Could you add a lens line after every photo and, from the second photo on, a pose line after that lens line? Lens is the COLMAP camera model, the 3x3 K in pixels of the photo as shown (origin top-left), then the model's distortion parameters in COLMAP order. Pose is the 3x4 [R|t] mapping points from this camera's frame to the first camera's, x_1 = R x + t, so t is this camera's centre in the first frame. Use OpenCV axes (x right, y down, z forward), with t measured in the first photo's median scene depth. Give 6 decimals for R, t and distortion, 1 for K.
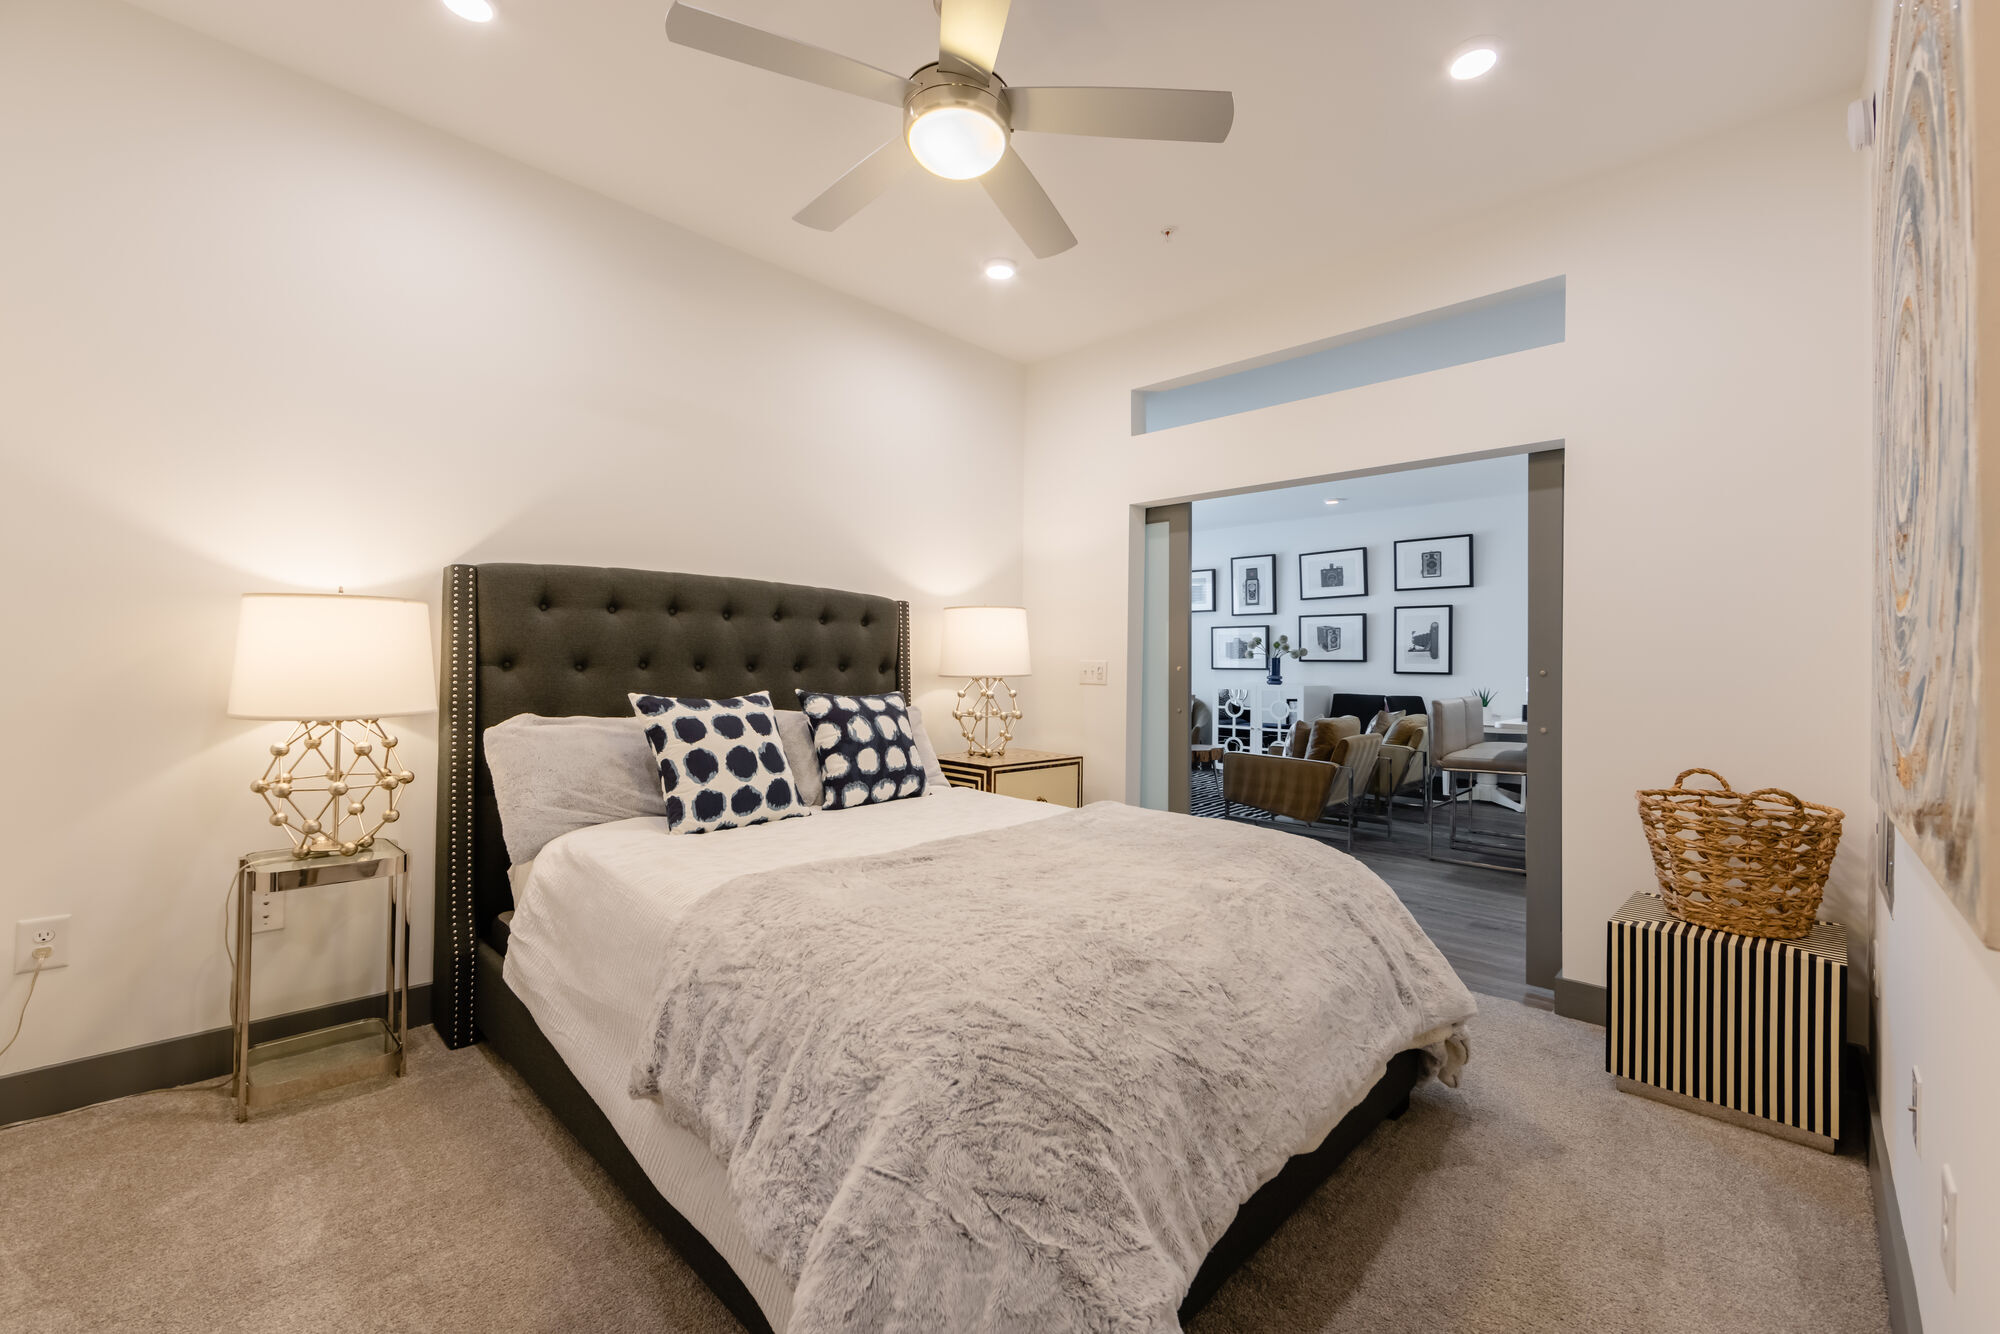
lens RADIAL K [[825.7, 0, 1000.2], [0, 825.7, 653.9], [0, 0, 1]] dist [0.000677, 0.000124]
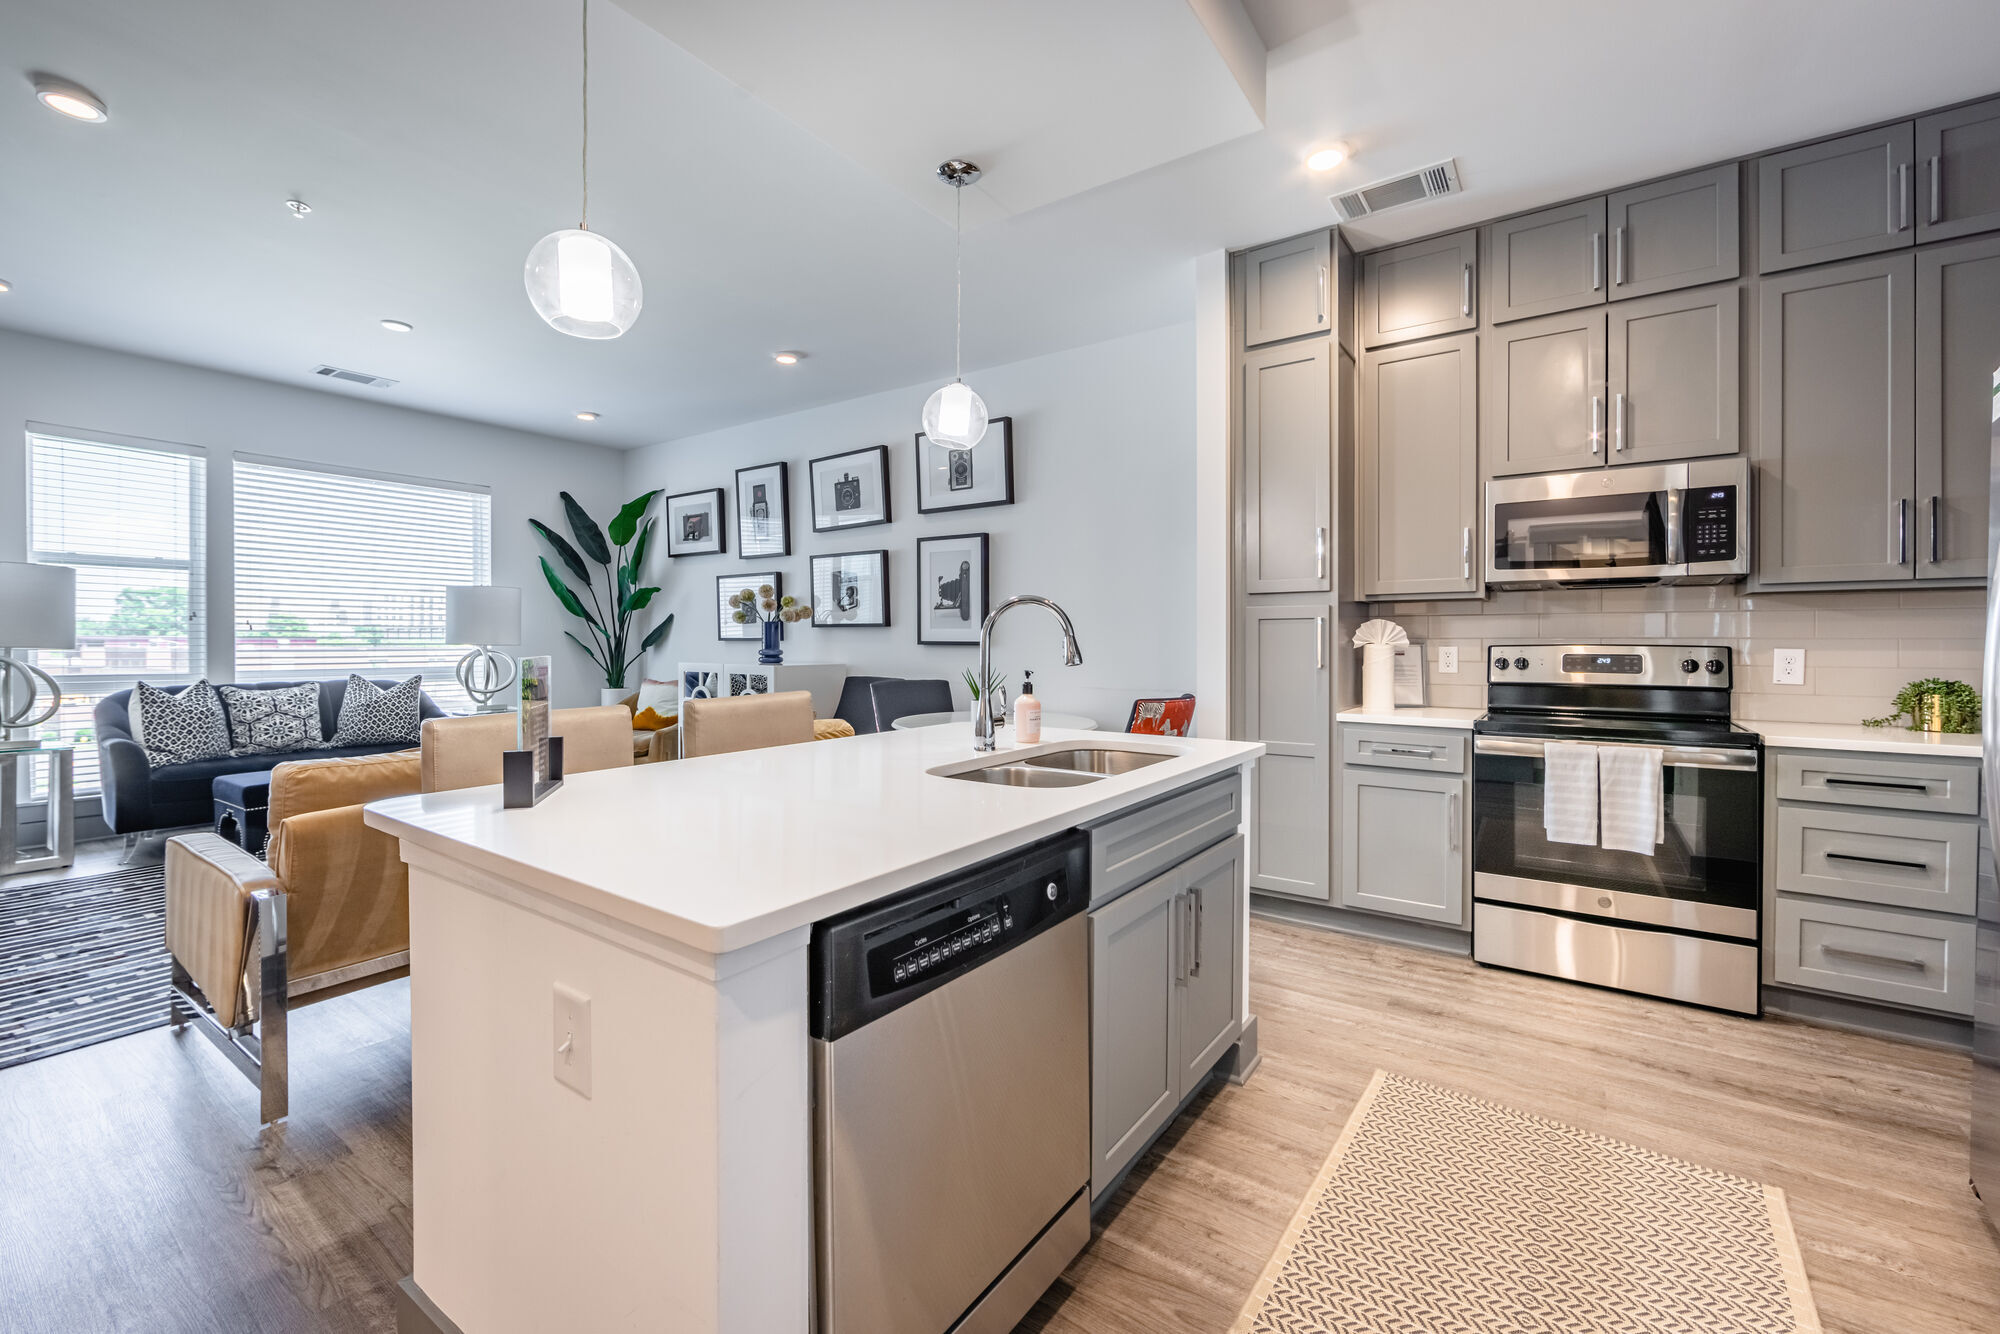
lens RADIAL K [[825.7, 0, 1000.2], [0, 825.7, 653.9], [0, 0, 1]] dist [0.000677, 0.000124]
pose [[0.993973, -0.006490, 0.109429, 0.443217], [0.003650, 0.999652, 0.026125, 0.013965], [-0.109560, -0.025568, 0.993651, 0.345154]]
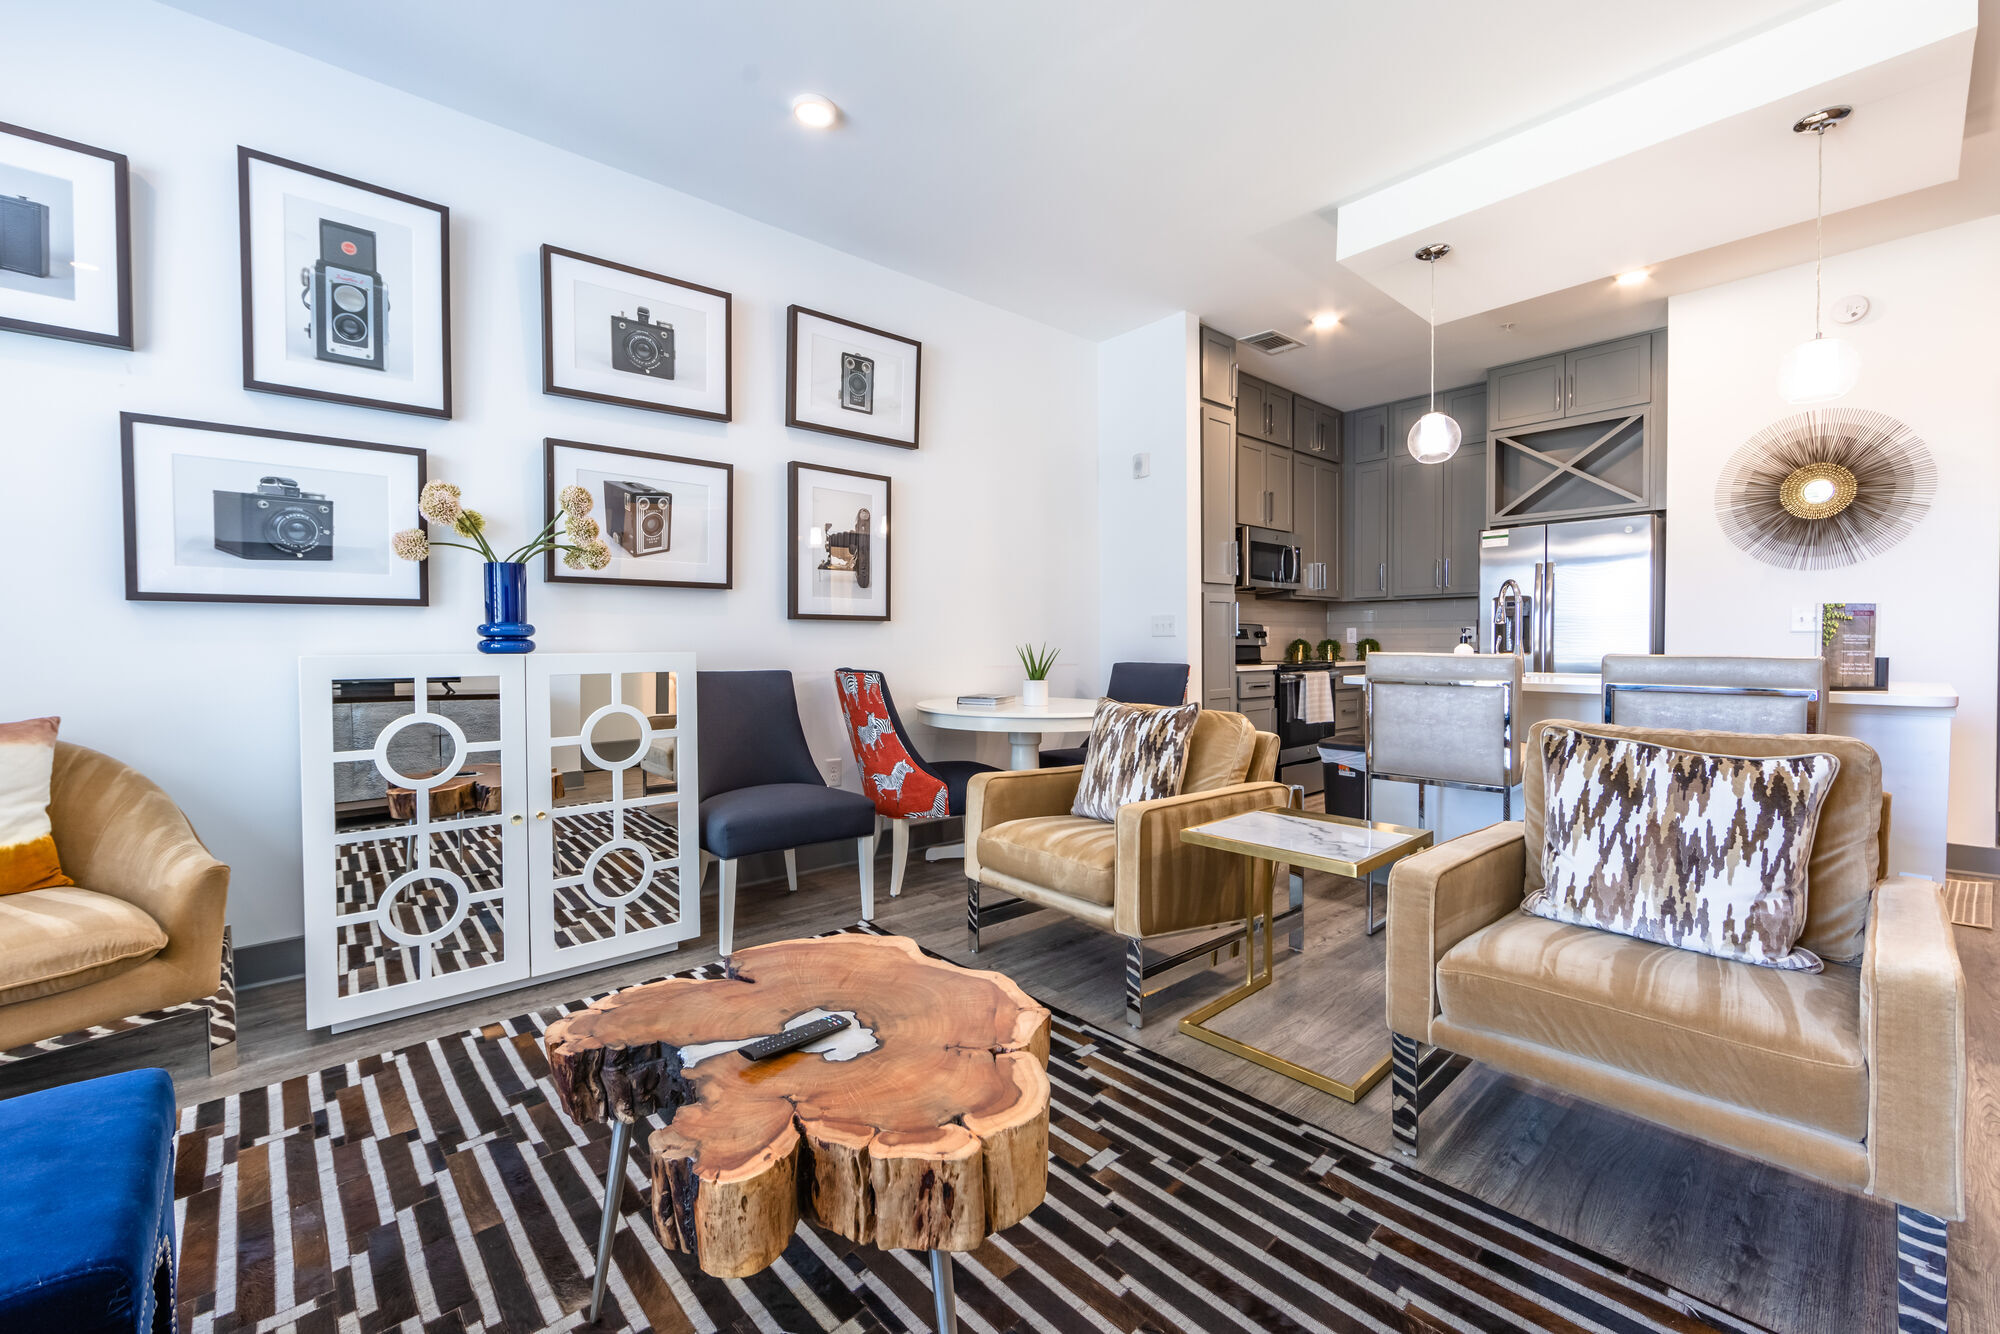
lens RADIAL K [[825.7, 0, 1000.2], [0, 825.7, 653.9], [0, 0, 1]] dist [0.000677, 0.000124]
pose [[0.111380, -0.023651, 0.993496, 0.060771], [-0.003410, 0.999702, 0.024181, 0.029730], [-0.993772, -0.006081, 0.111266, 0.797028]]
